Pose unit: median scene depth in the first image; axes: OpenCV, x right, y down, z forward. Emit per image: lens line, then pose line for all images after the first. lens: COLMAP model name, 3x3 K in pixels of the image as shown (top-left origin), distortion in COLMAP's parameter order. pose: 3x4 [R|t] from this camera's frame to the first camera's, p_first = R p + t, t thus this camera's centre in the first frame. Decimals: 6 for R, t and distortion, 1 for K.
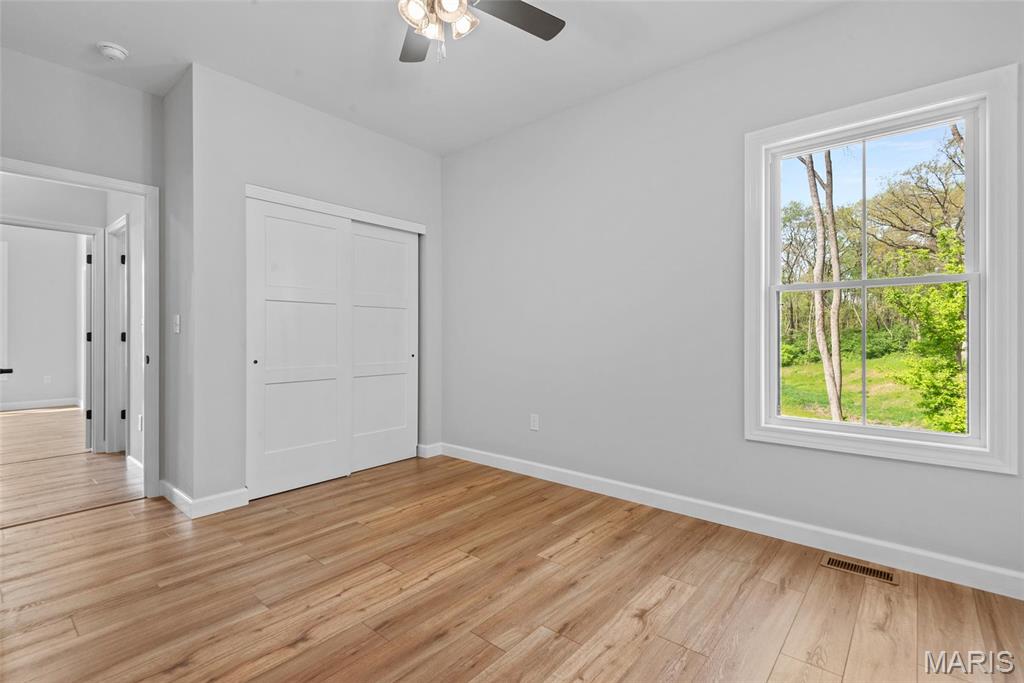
lens RADIAL K [[471.7, 0, 513.3], [0, 471.7, 334.4], [0, 0, 1]] dist [-0.000451, -0.001761]
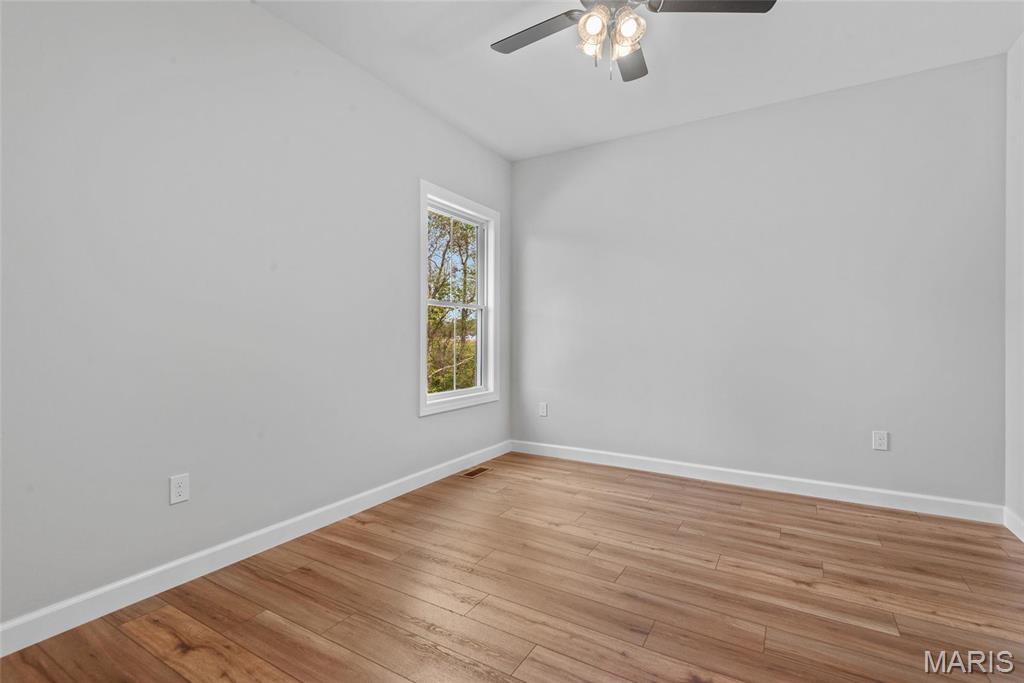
lens RADIAL K [[471.7, 0, 510.9], [0, 471.7, 333.3], [0, 0, 1]] dist [-0.000451, -0.001761]
pose [[-0.169724, 0.001512, 0.985490, -0.766752], [-0.000380, 0.999999, -0.001599, -0.005246], [-0.985492, -0.000646, -0.169723, 0.906859]]
